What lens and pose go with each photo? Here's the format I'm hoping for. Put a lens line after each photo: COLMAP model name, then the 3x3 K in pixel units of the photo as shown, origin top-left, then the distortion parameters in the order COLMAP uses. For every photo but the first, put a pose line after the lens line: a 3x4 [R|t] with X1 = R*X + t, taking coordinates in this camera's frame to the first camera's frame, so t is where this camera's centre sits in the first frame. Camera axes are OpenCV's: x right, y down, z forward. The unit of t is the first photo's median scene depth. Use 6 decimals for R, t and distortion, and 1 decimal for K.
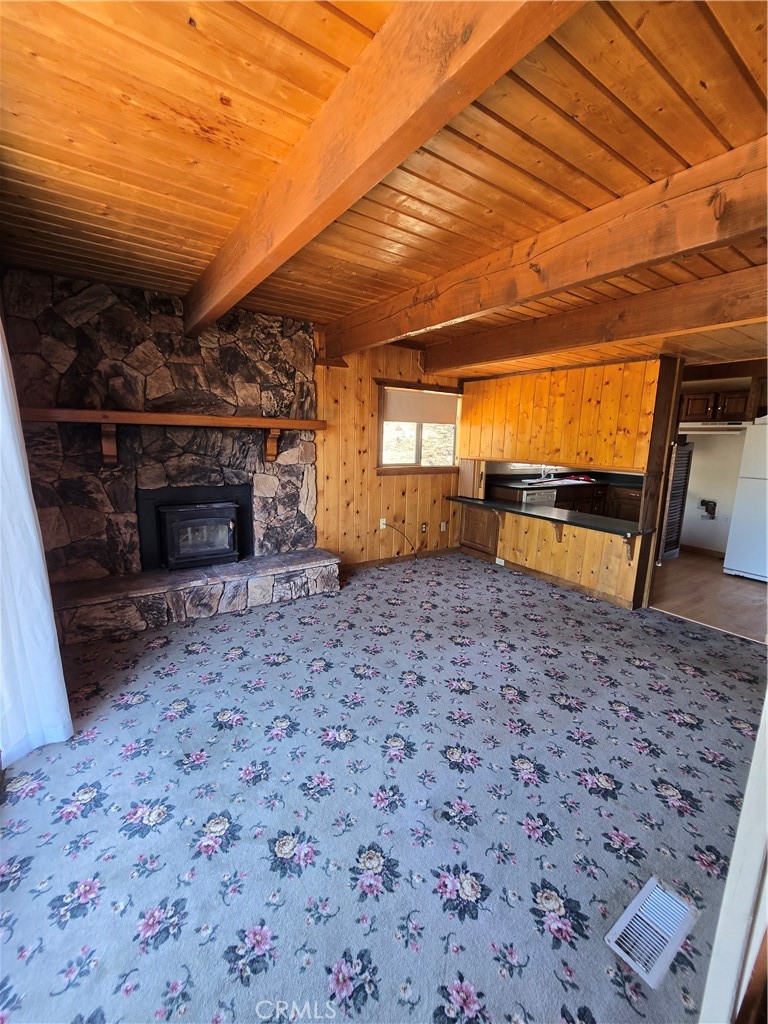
lens RADIAL K [[411.4, 0, 387.5], [0, 411.4, 508.4], [0, 0, 1]] dist [-0.016572, 0.001314]
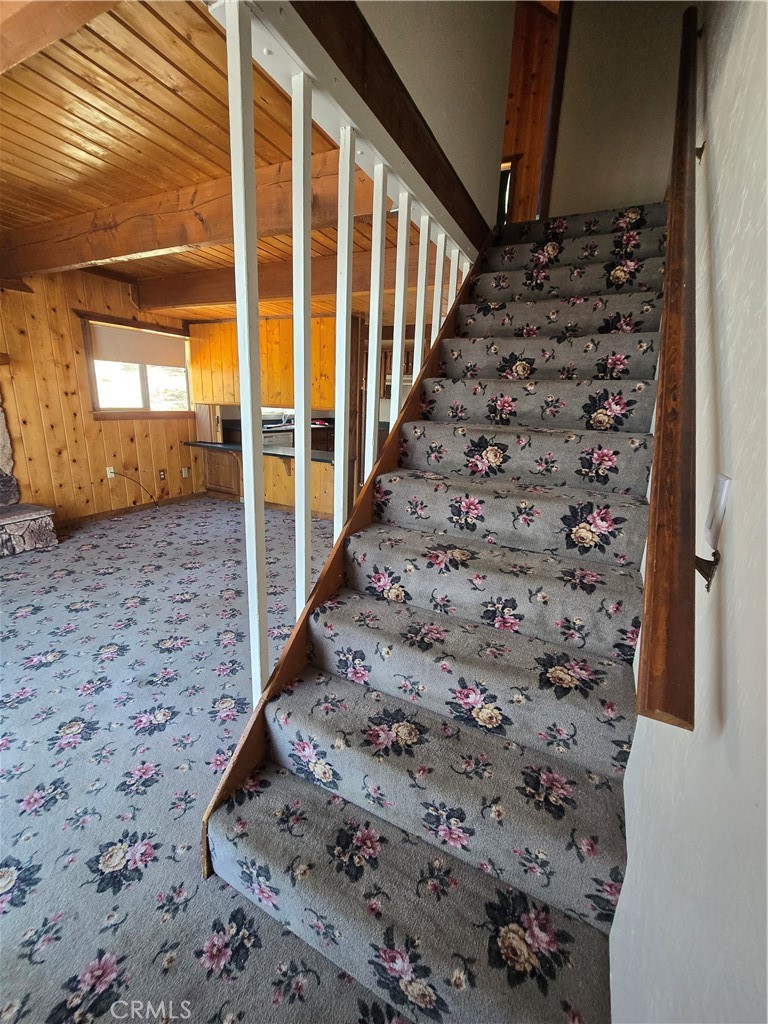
lens RADIAL K [[411.4, 0, 382.7], [0, 411.4, 509.3], [0, 0, 1]] dist [-0.016572, 0.001314]
pose [[0.872169, -0.113320, 0.475899, 0.097984], [0.062488, 0.990639, 0.121368, 0.058203], [-0.485198, -0.076116, 0.871085, -0.155594]]
